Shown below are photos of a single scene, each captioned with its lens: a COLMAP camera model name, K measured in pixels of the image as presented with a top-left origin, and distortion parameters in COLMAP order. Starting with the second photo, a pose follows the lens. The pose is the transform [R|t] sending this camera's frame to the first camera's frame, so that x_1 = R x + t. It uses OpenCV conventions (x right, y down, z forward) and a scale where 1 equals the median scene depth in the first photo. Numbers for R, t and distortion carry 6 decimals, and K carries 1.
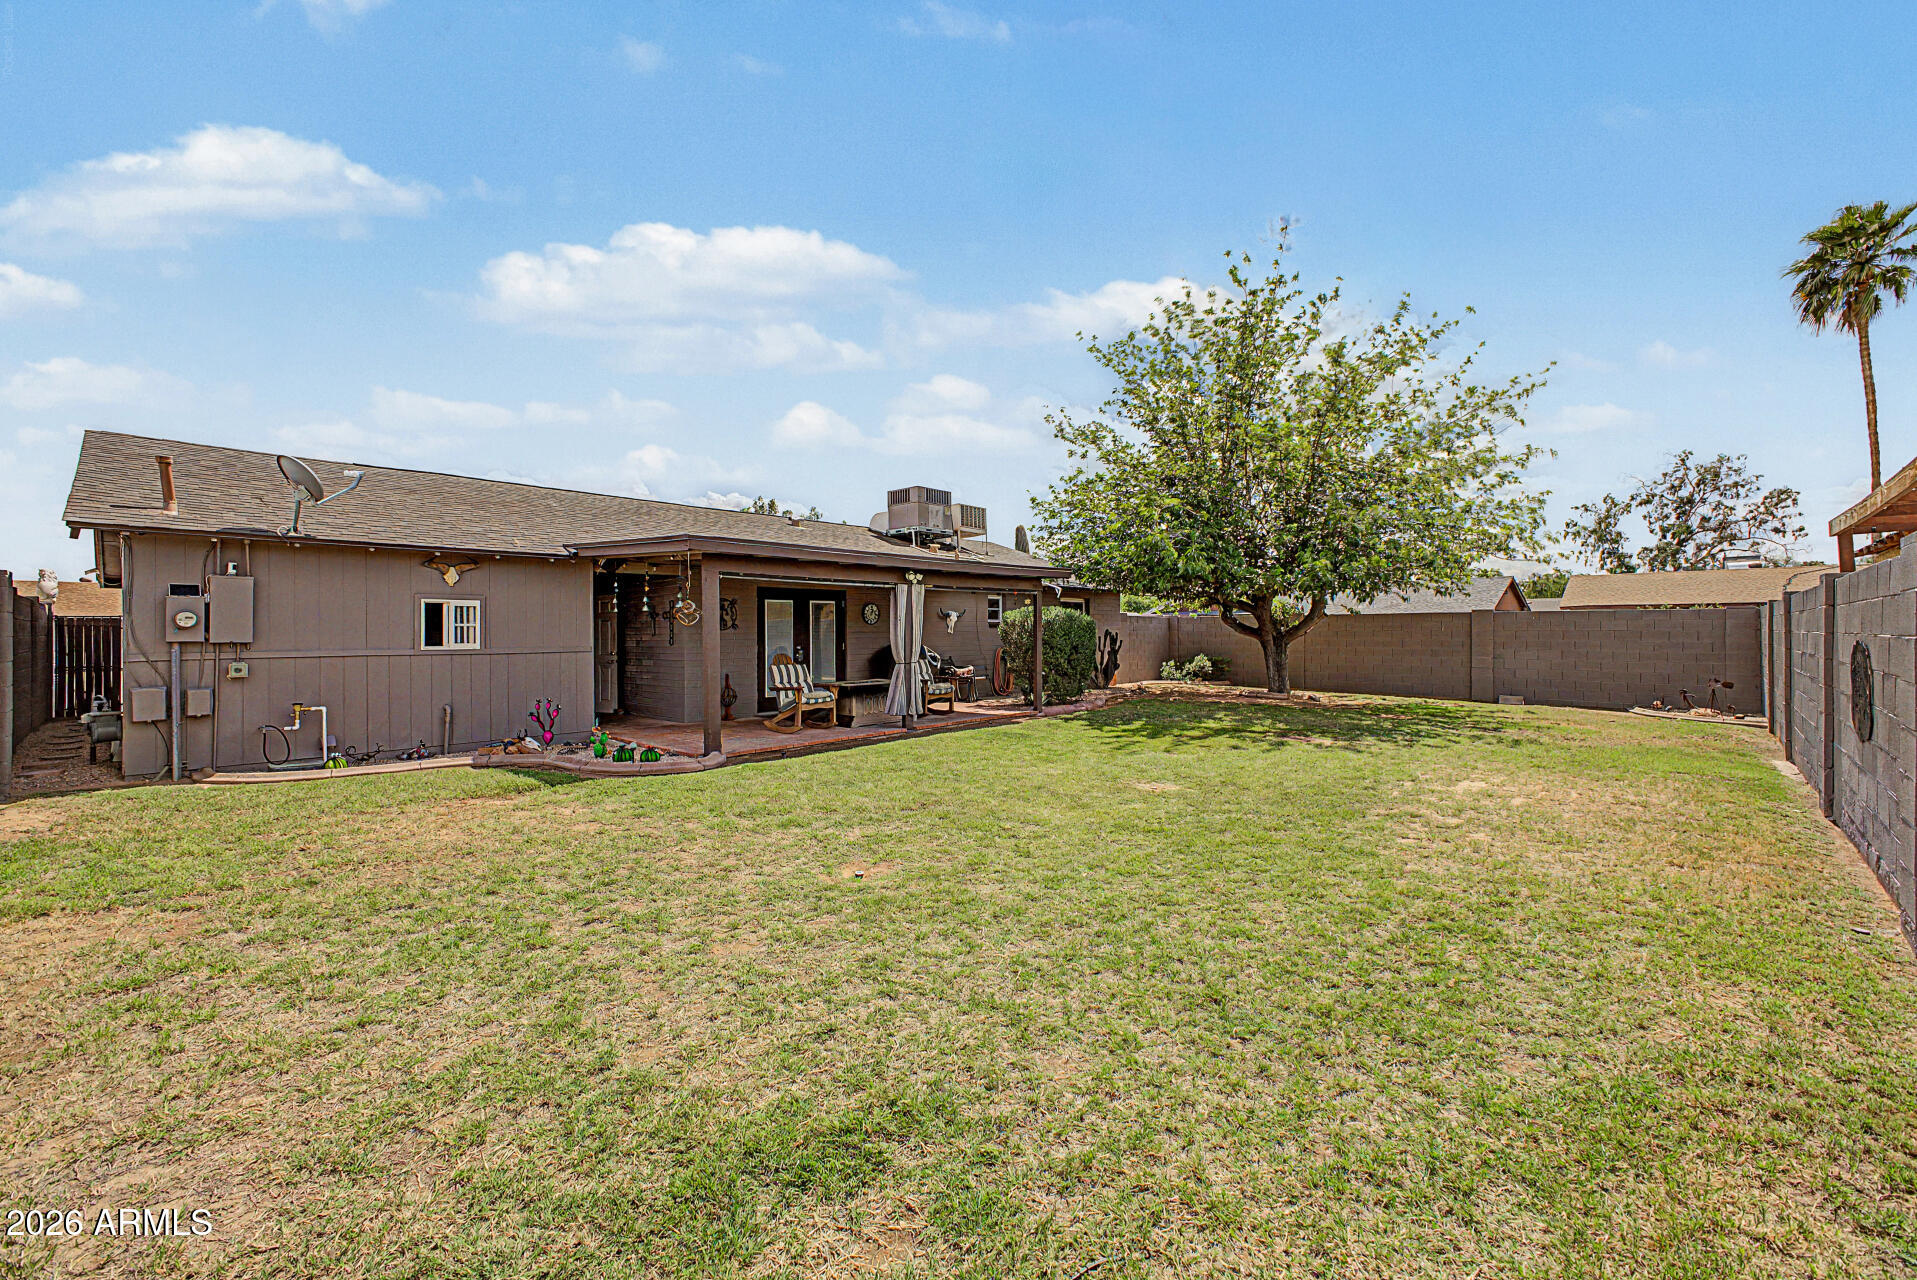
lens RADIAL K [[747.3, 0, 951.0], [0, 747.3, 641.5], [0, 0, 1]] dist [0.010024, -0.000103]
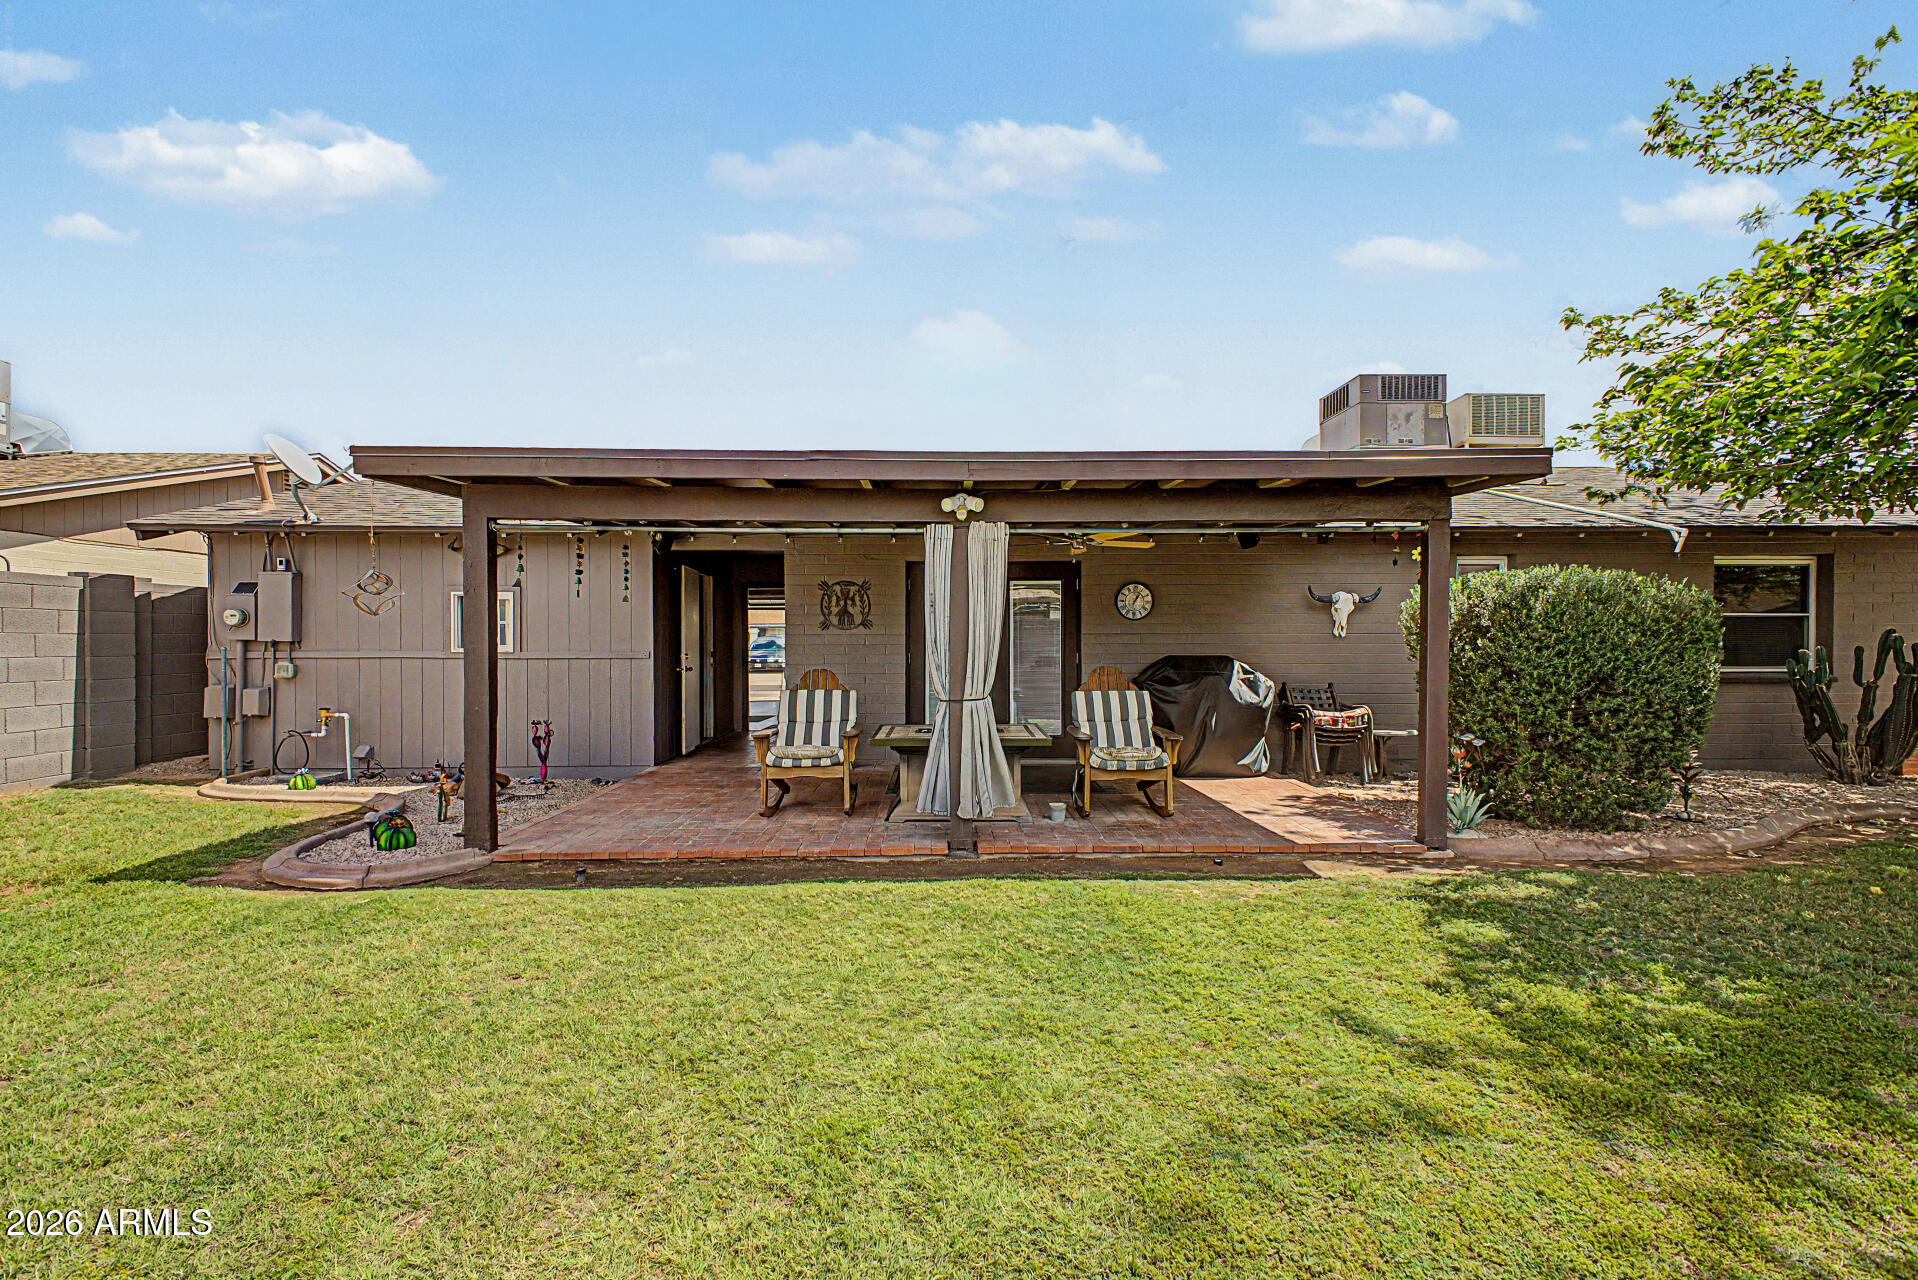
lens RADIAL K [[747.7, 0, 951.5], [0, 747.7, 641.5], [0, 0, 1]] dist [0.010024, -0.000103]
pose [[0.708737, 0.012334, -0.705365, 0.244809], [-0.013349, 0.999903, 0.004072, -0.009884], [0.705347, 0.006530, 0.708833, 0.682251]]
